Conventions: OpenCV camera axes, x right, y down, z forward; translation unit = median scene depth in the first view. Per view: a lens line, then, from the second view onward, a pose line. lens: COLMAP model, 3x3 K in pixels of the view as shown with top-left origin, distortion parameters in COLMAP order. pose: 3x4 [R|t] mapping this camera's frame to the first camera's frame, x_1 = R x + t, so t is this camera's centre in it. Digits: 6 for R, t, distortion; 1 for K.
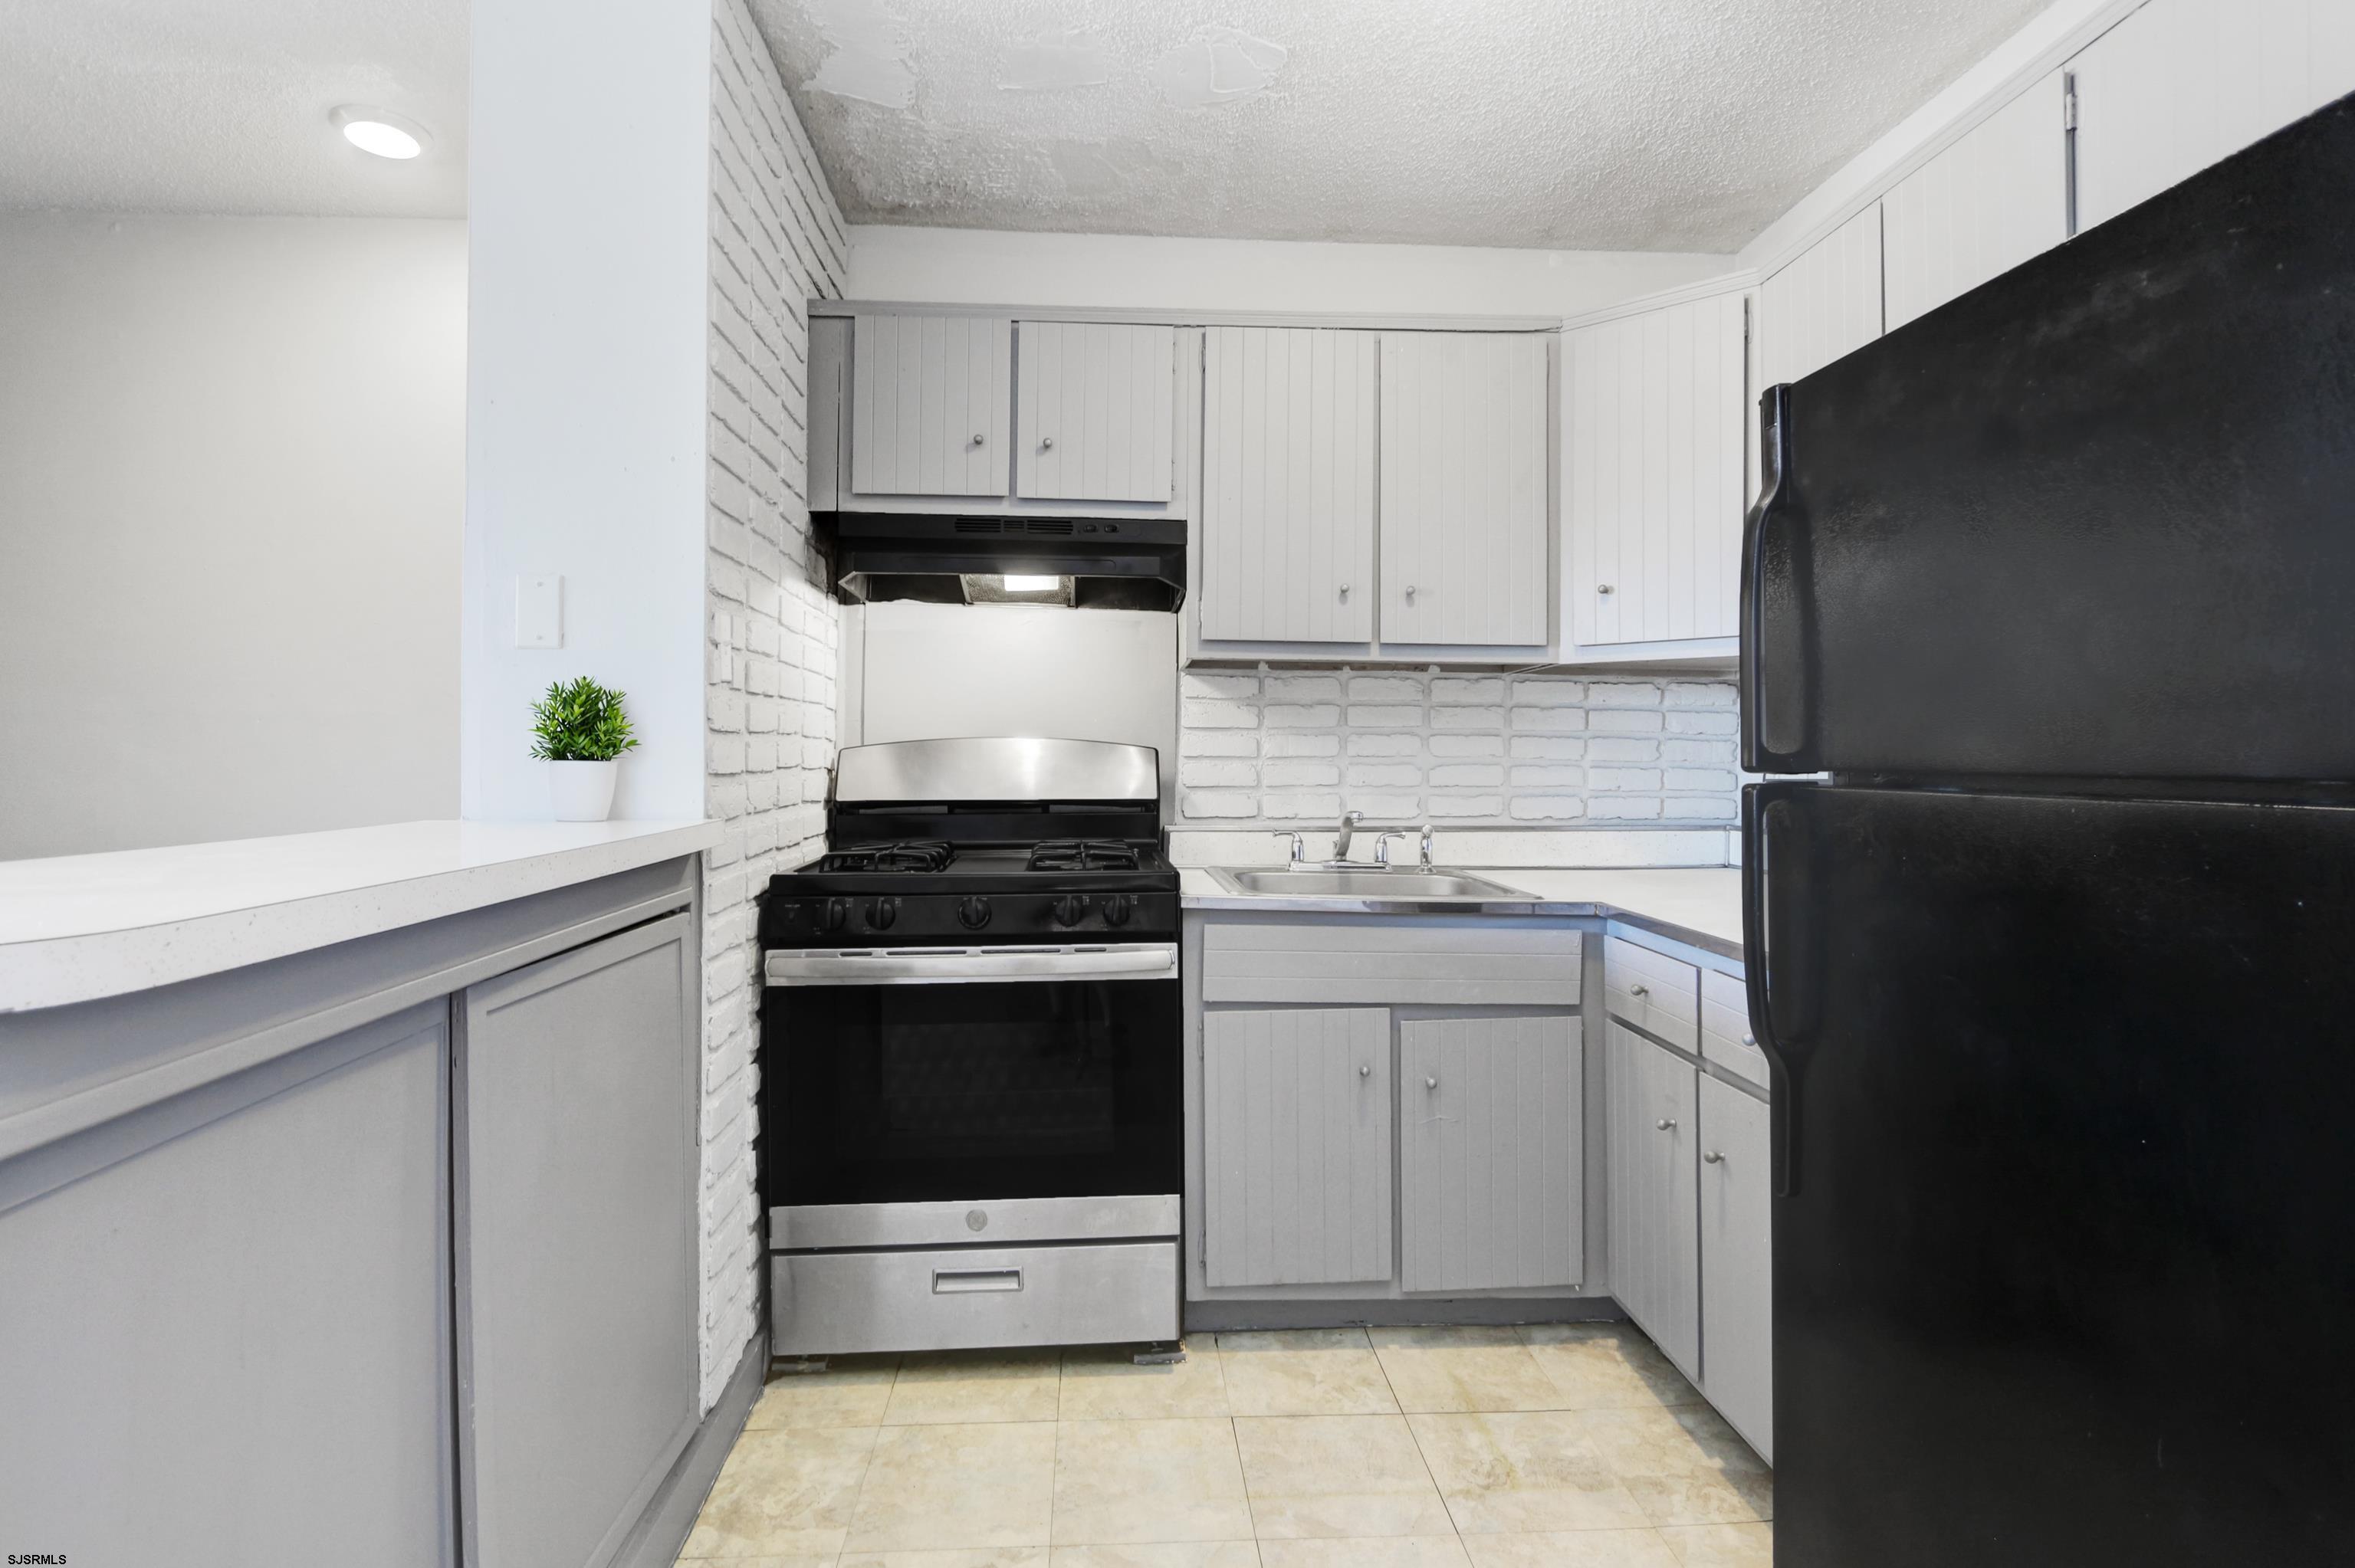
lens RADIAL K [[1122.5, 0, 1159.3], [0, 1122.5, 756.3], [0, 0, 1]] dist [-0.017780, 0.002880]
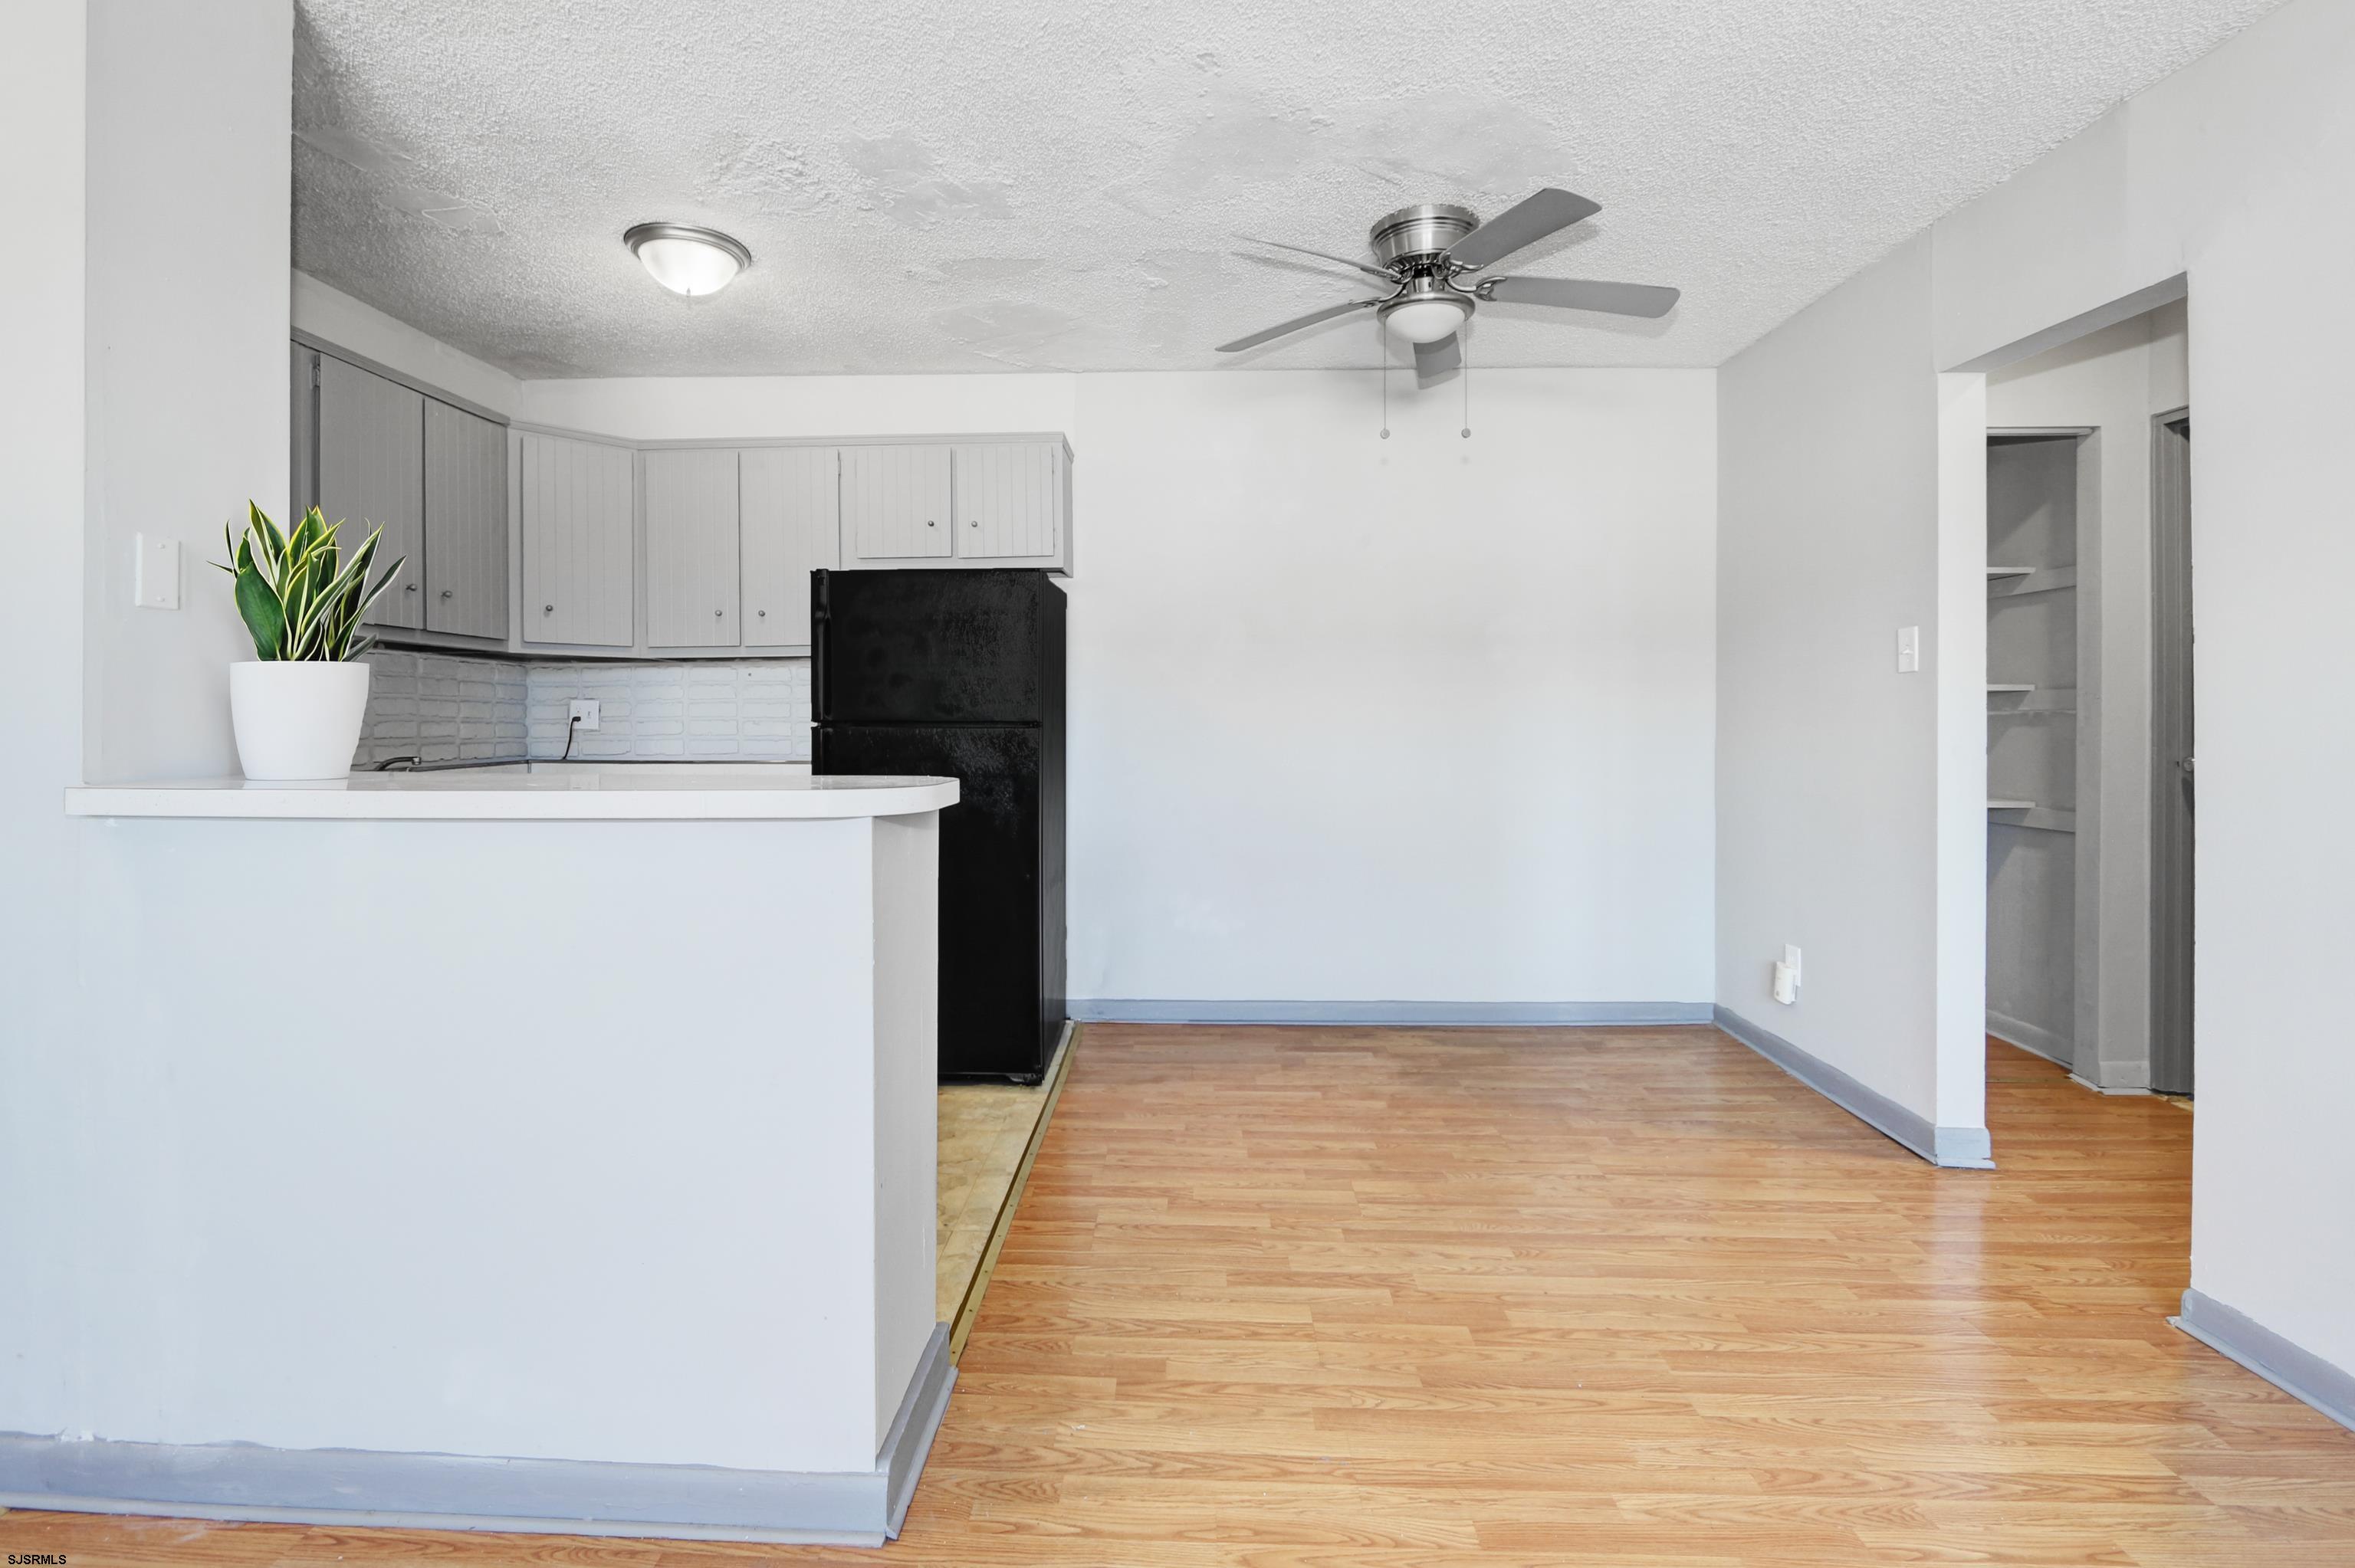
lens RADIAL K [[1102.9, 0, 1162.0], [0, 1102.9, 720.3], [0, 0, 1]] dist [-0.015631, 0.001220]
pose [[0.084773, -0.005842, 0.996383, -1.133238], [-0.001711, 0.999980, 0.006009, -0.003899], [-0.996399, -0.002215, 0.084762, 0.019482]]
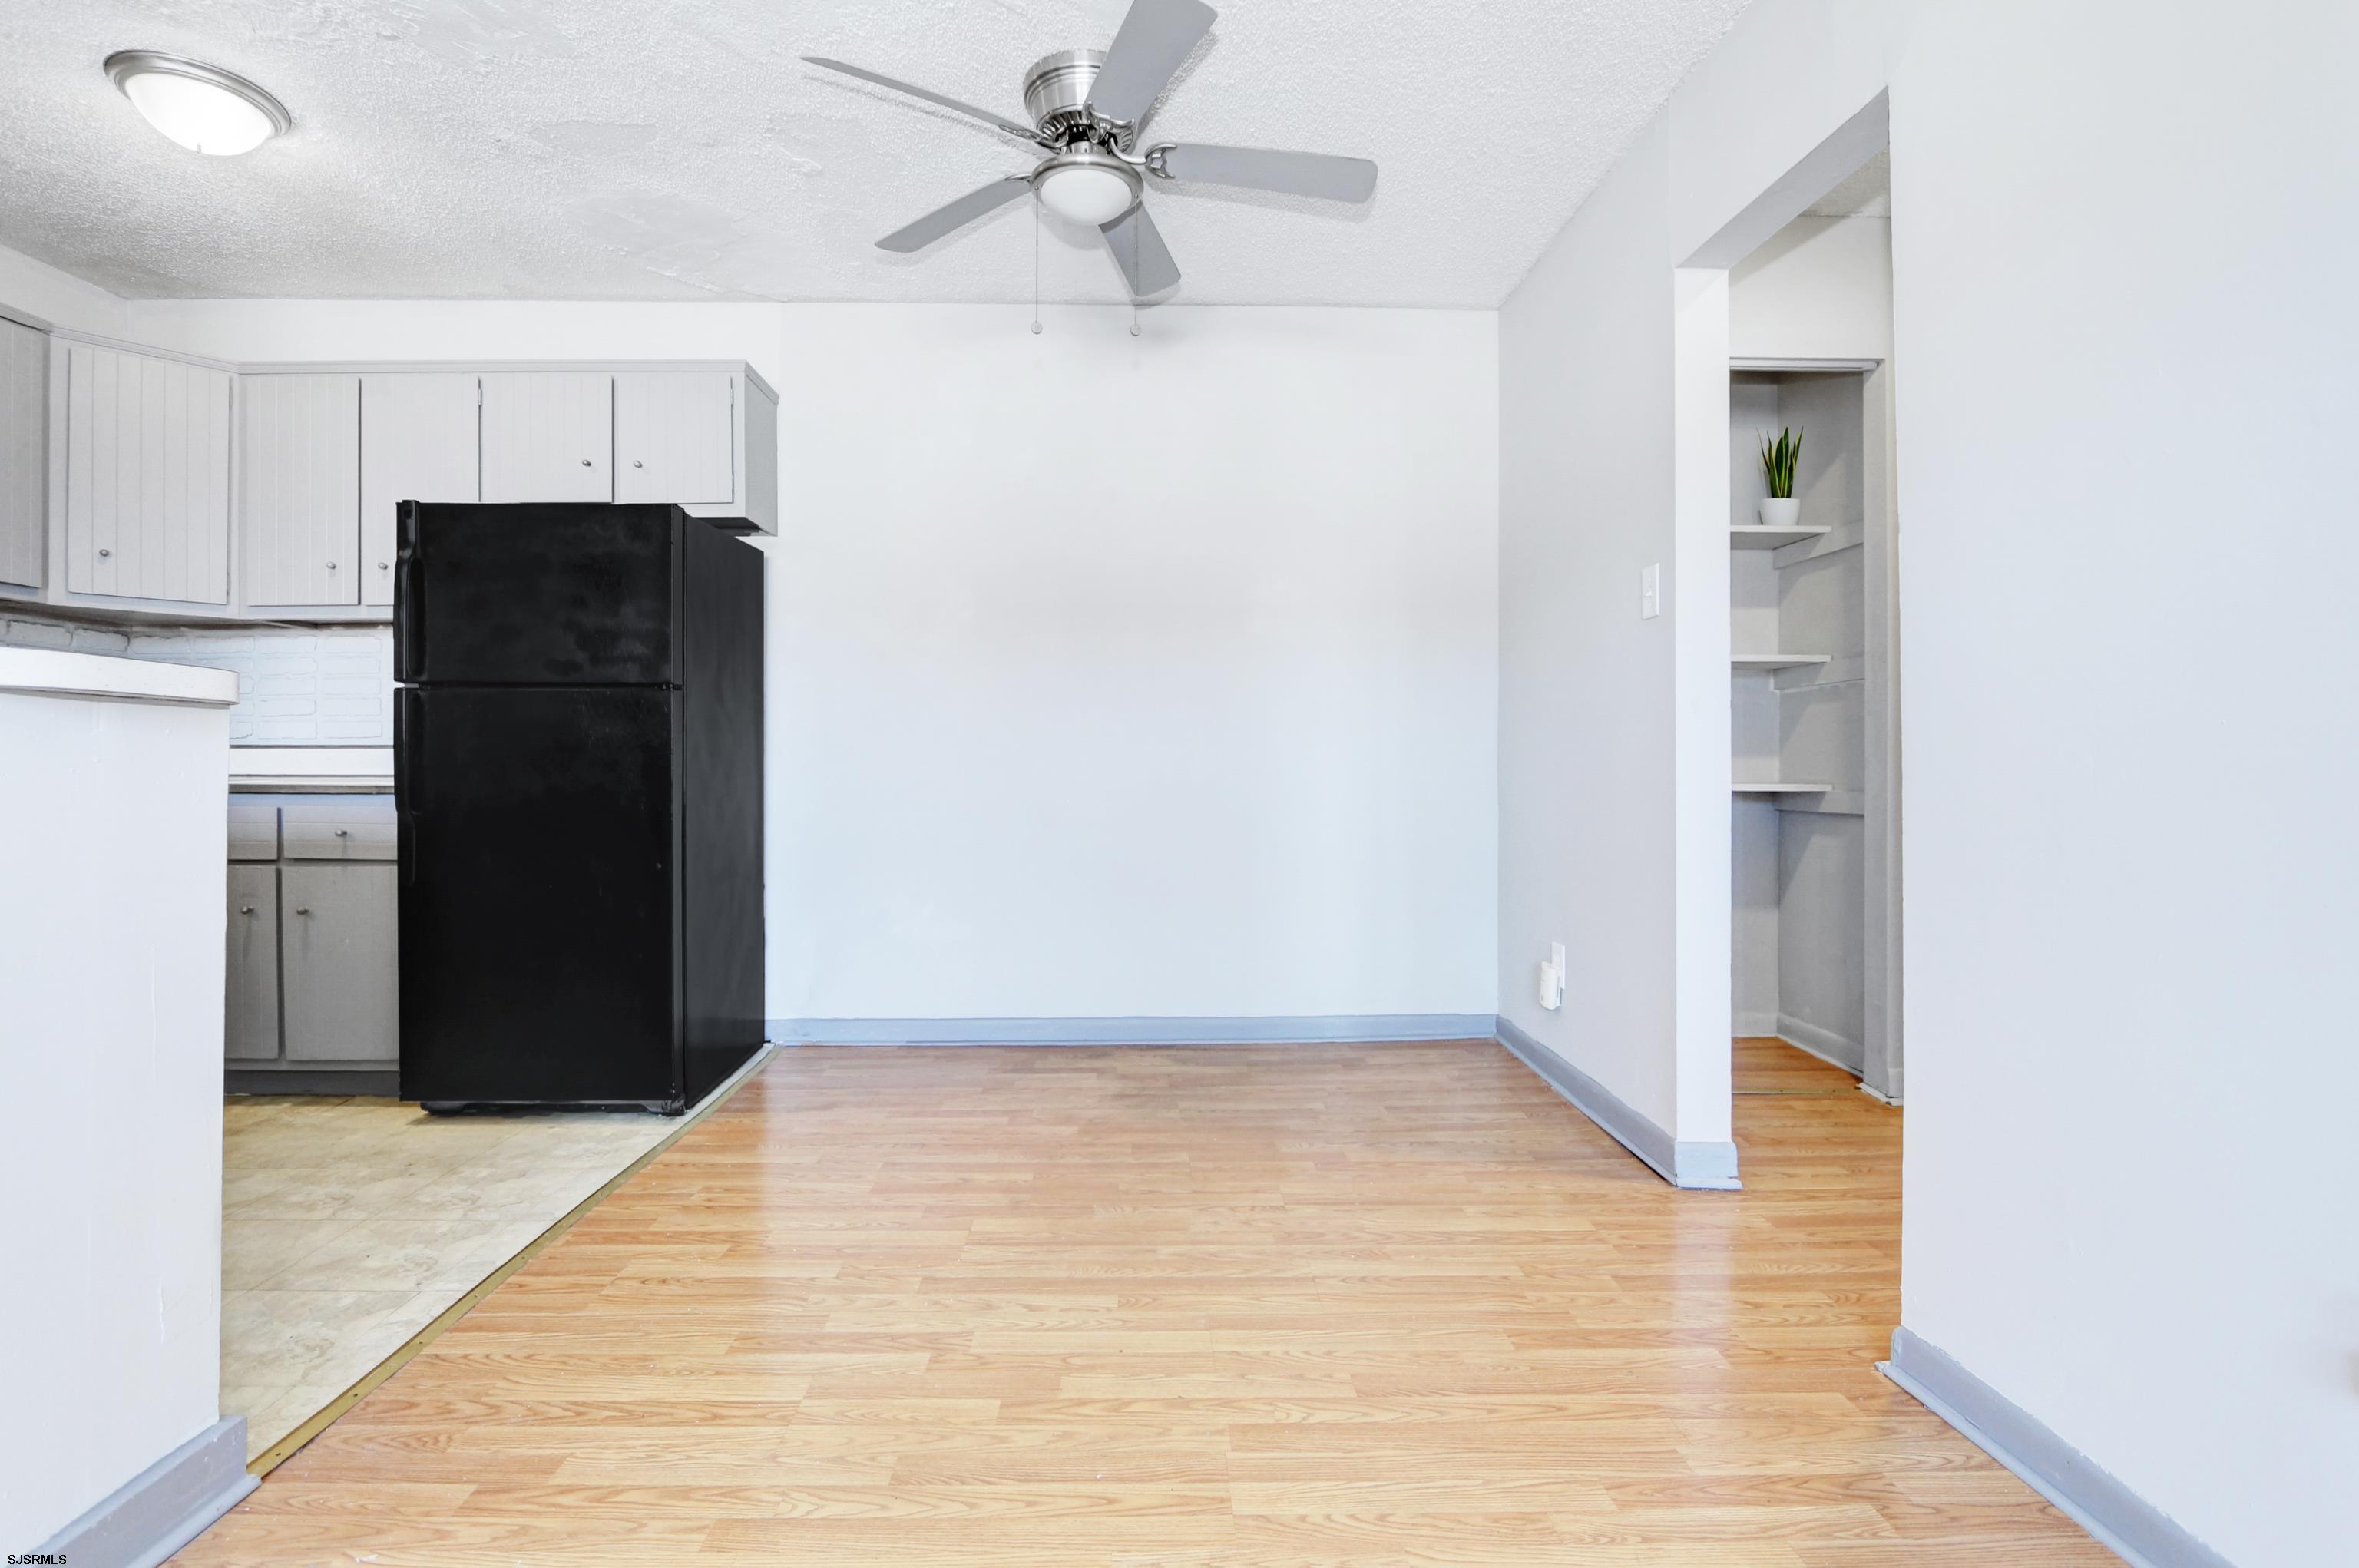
lens RADIAL K [[1124.5, 0, 1171.7], [0, 1124.5, 748.0], [0, 0, 1]] dist [-0.017780, 0.002880]
pose [[0.024488, 0.005205, 0.999687, -0.923671], [-0.001828, 0.999985, -0.005162, 0.089041], [-0.999698, -0.001701, 0.024497, -0.296091]]
